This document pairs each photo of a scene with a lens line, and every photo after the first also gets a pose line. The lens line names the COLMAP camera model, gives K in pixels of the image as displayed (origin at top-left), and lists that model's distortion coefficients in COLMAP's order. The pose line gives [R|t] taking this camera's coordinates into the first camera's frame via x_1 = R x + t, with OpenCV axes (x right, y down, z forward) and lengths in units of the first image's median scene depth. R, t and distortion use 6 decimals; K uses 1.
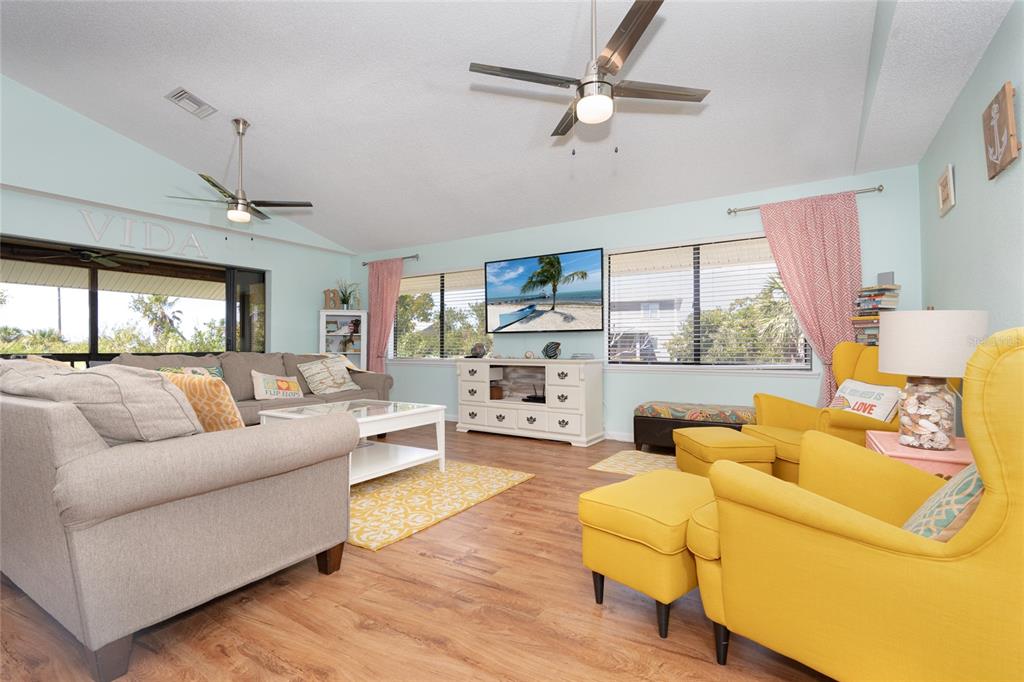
lens RADIAL K [[471.2, 0, 510.6], [0, 471.2, 344.1], [0, 0, 1]] dist [-0.005634, -0.001317]
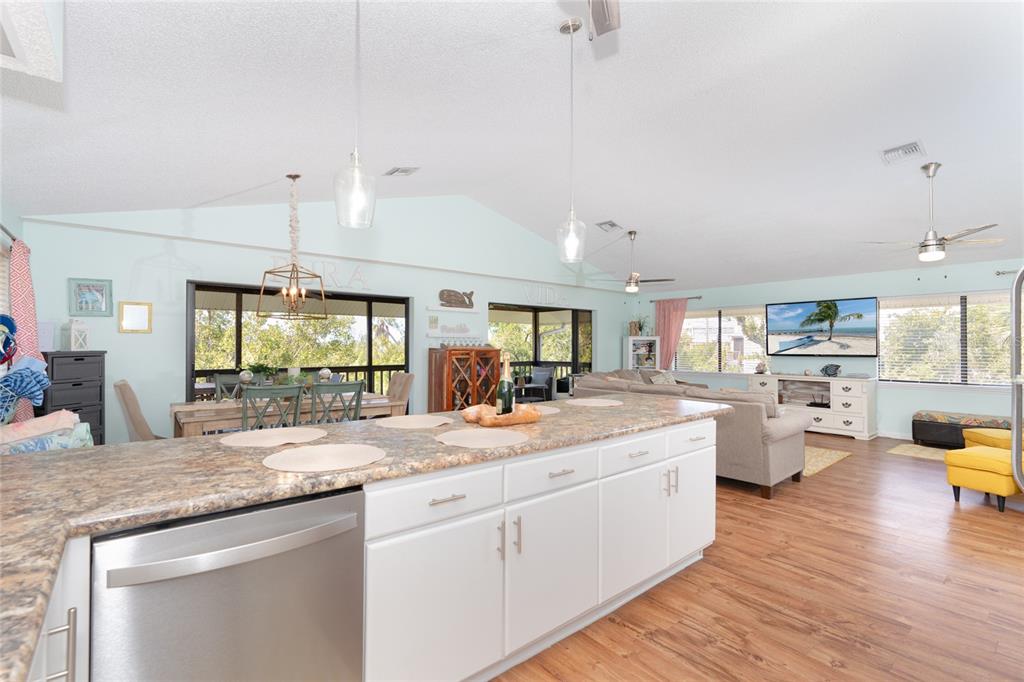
lens RADIAL K [[471.2, 0, 513.2], [0, 471.2, 338.8], [0, 0, 1]] dist [-0.005634, -0.001317]
pose [[0.956030, -0.001225, -0.293267, -0.389267], [-0.001740, 0.999950, -0.009851, -0.061717], [0.293265, 0.009928, 0.955980, -0.576642]]
